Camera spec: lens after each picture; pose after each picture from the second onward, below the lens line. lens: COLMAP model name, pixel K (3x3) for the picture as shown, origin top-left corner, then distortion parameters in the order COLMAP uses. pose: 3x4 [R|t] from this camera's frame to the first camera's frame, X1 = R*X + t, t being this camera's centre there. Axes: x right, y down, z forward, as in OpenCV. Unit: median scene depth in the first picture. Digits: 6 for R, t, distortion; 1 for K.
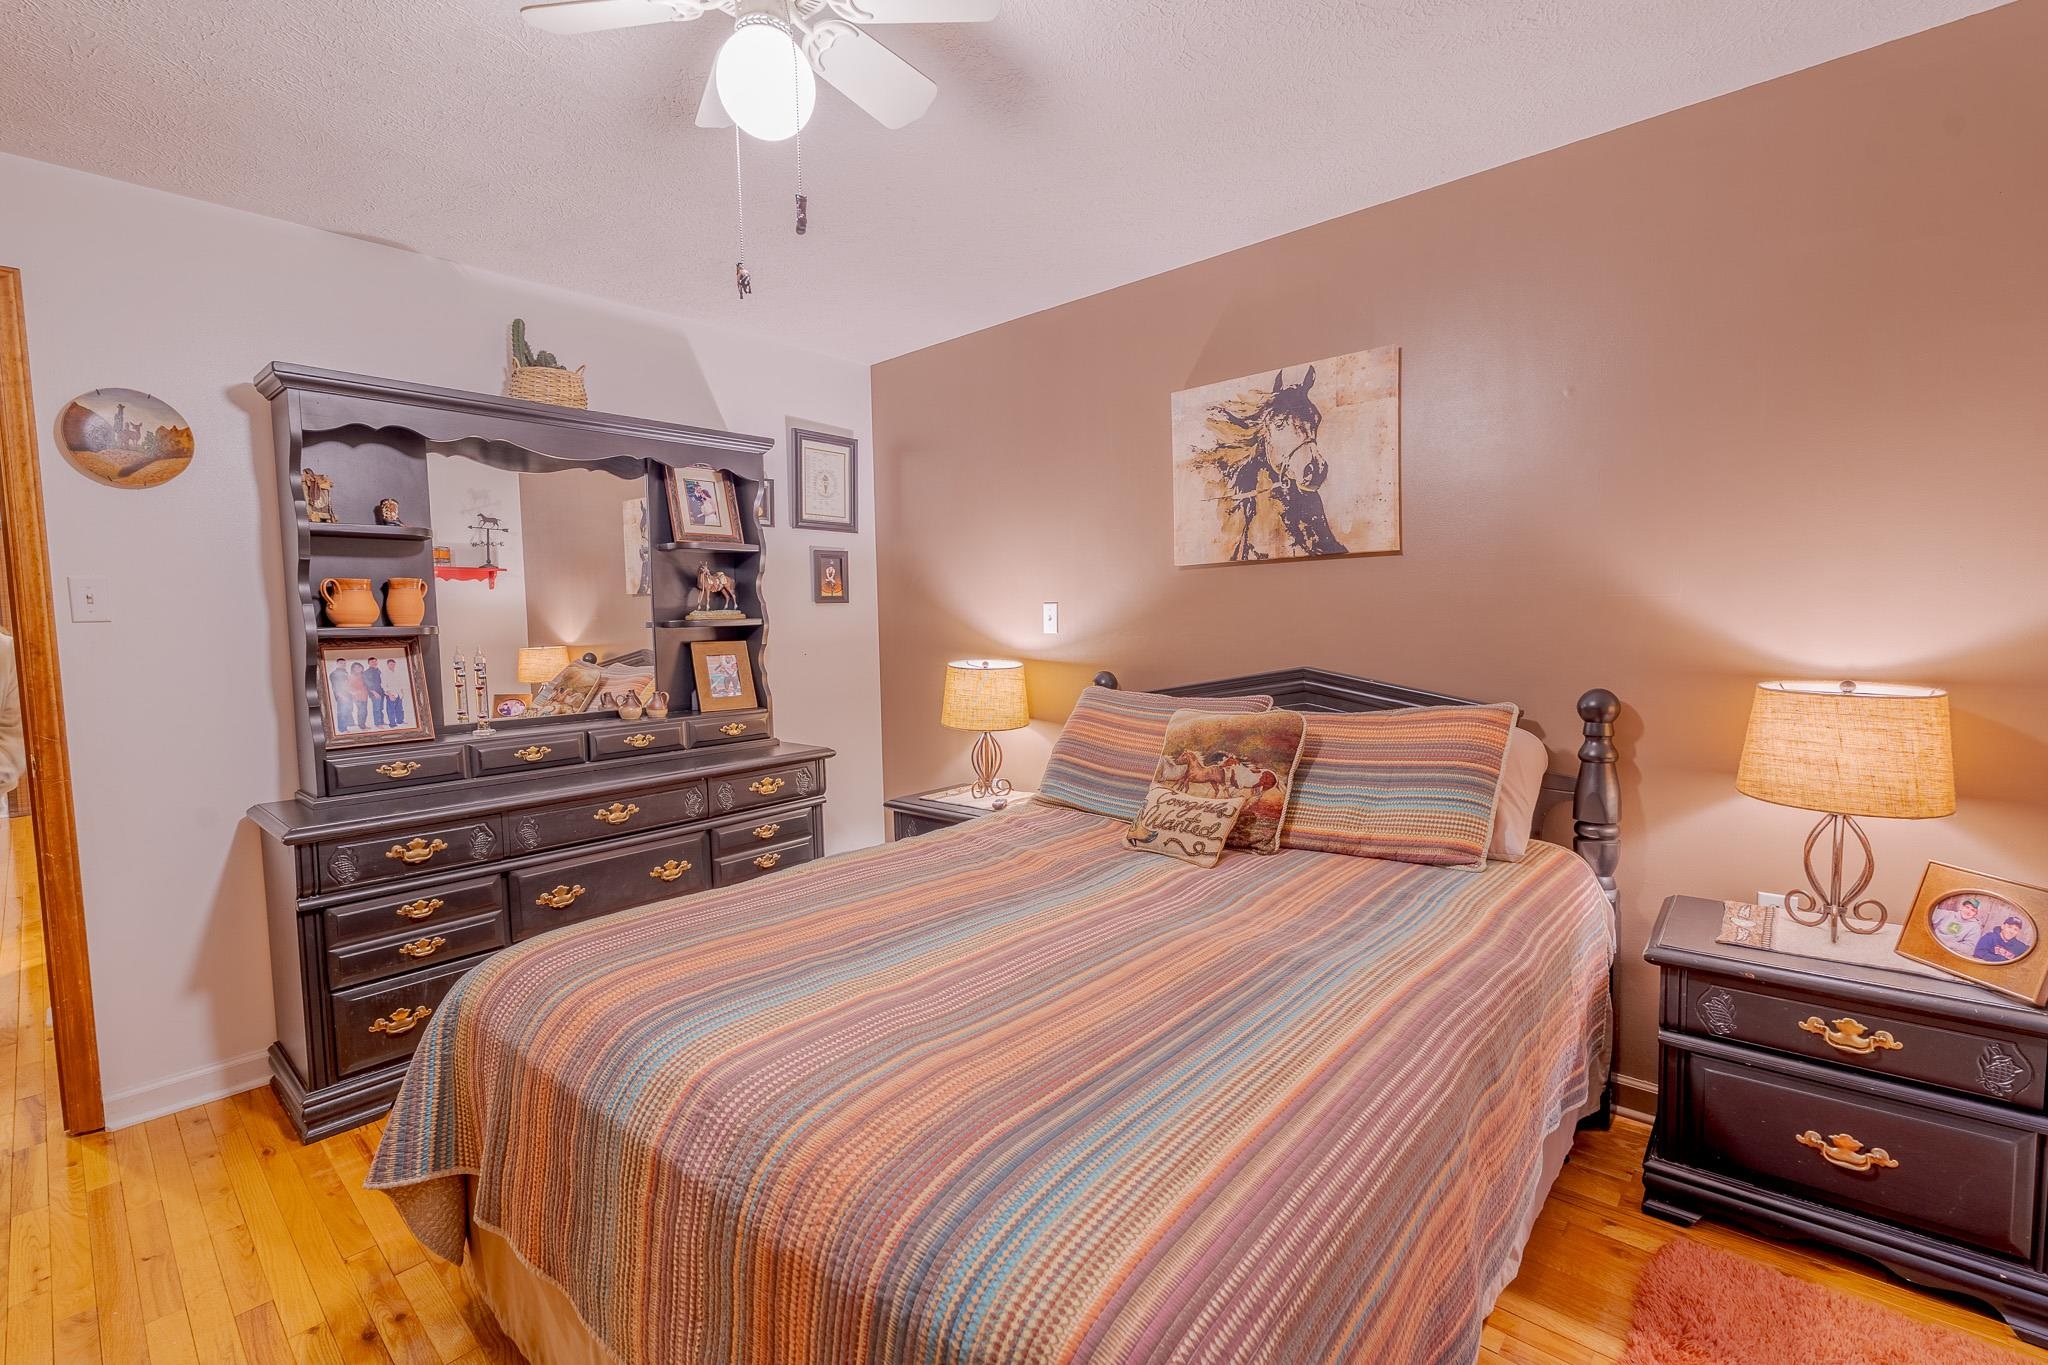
lens RADIAL K [[933.1, 0, 1024.3], [0, 933.1, 673.9], [0, 0, 1]] dist [0.000418, 0.000105]
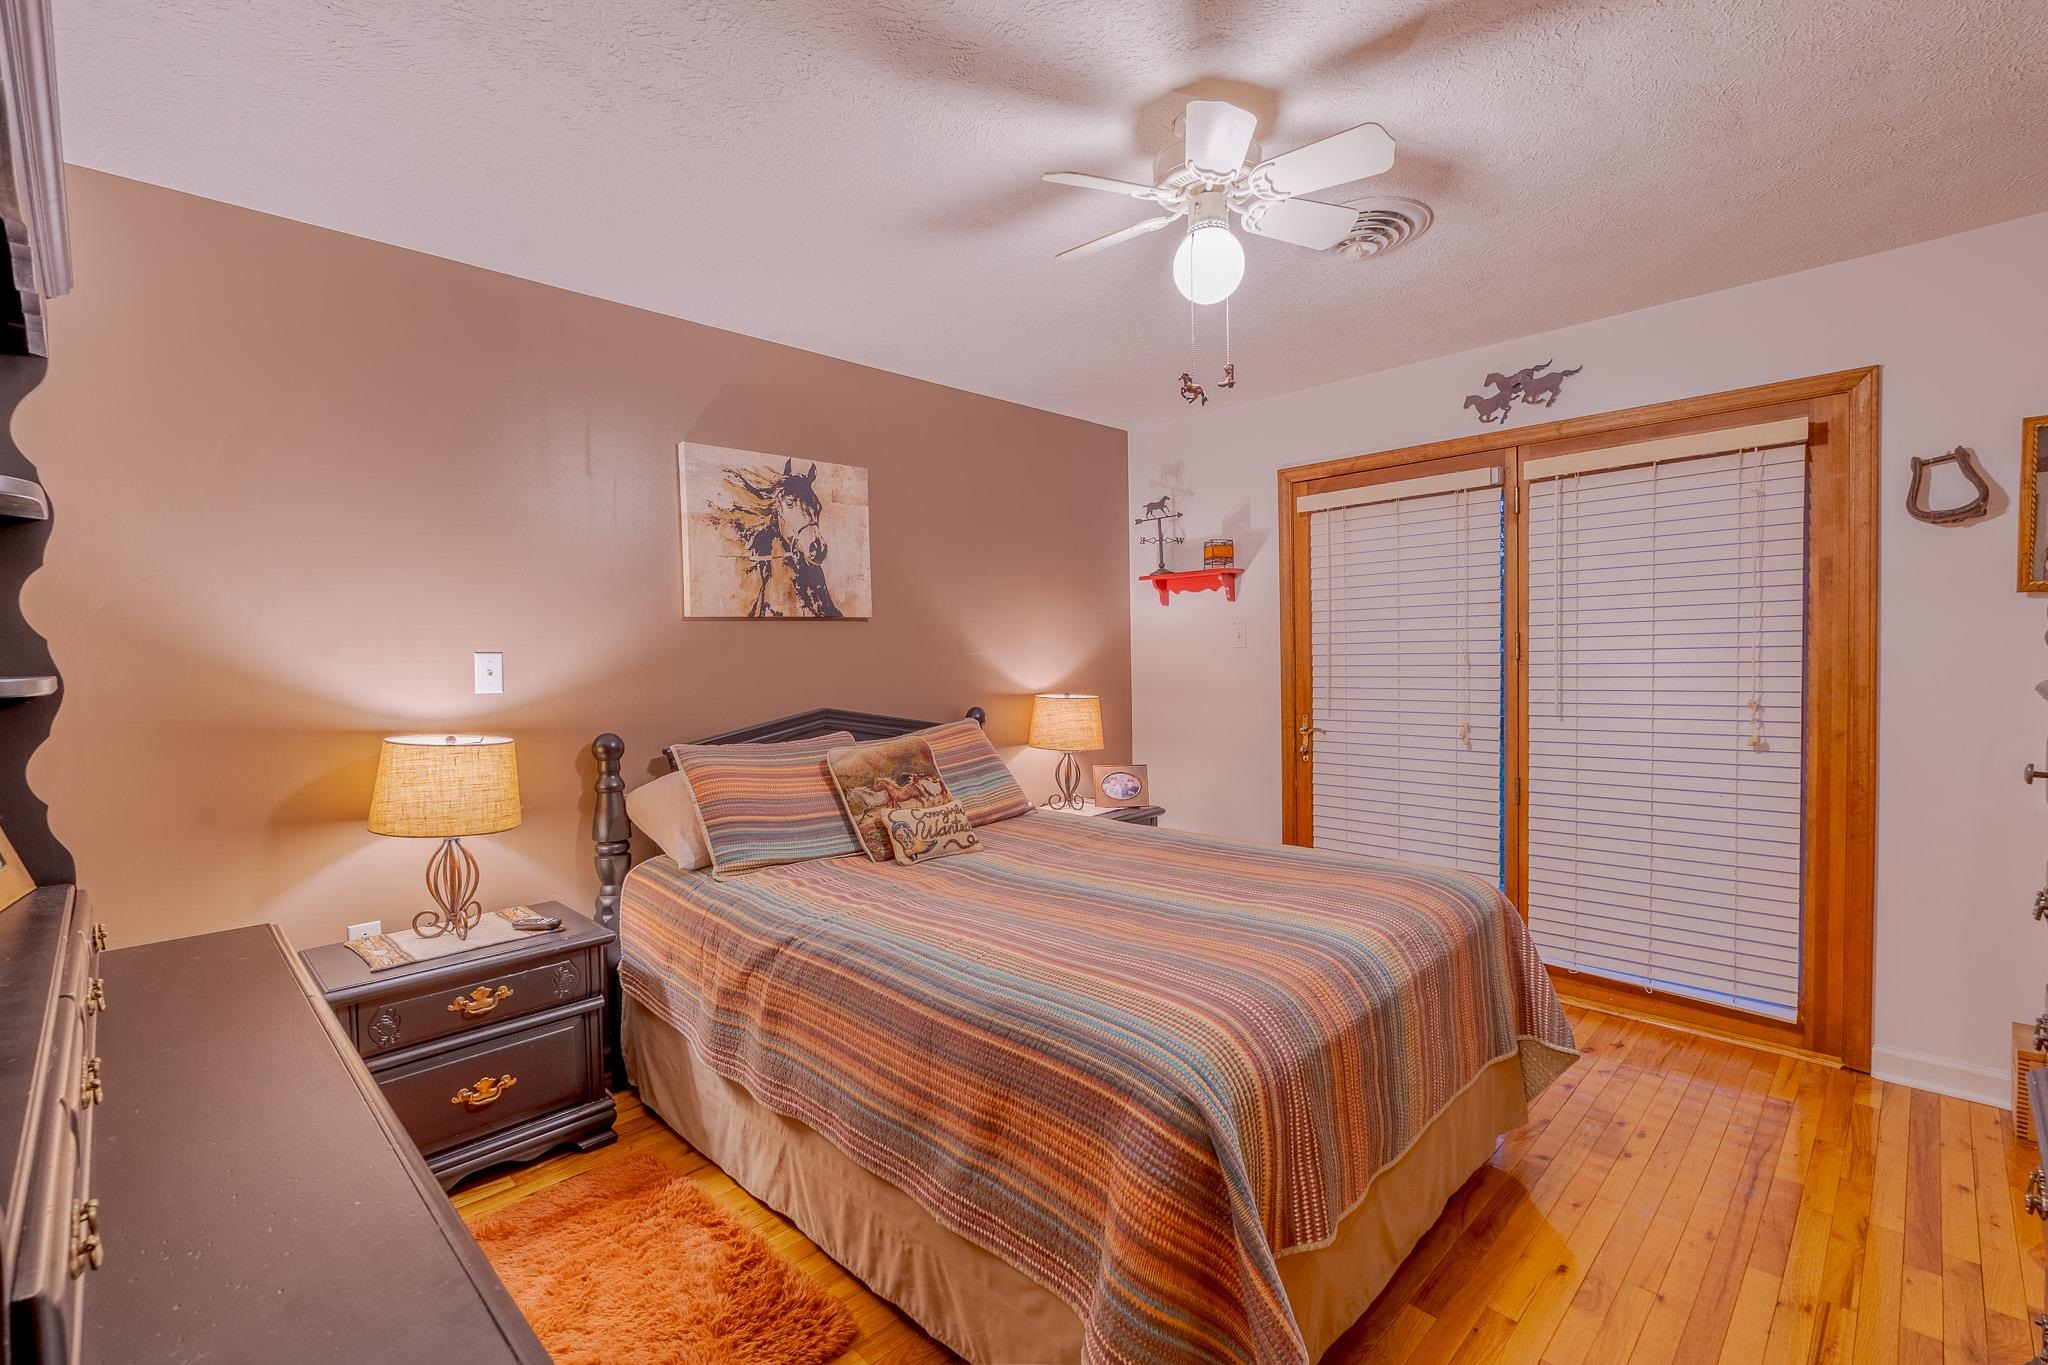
lens RADIAL K [[899.9, 0, 1020.8], [0, 899.9, 684.3], [0, 0, 1]] dist [-0.001456, -0.000032]
pose [[0.047428, -0.021465, 0.998644, -0.841559], [0.073433, 0.997139, 0.017945, -0.039204], [-0.996172, 0.072482, 0.048869, 0.666351]]
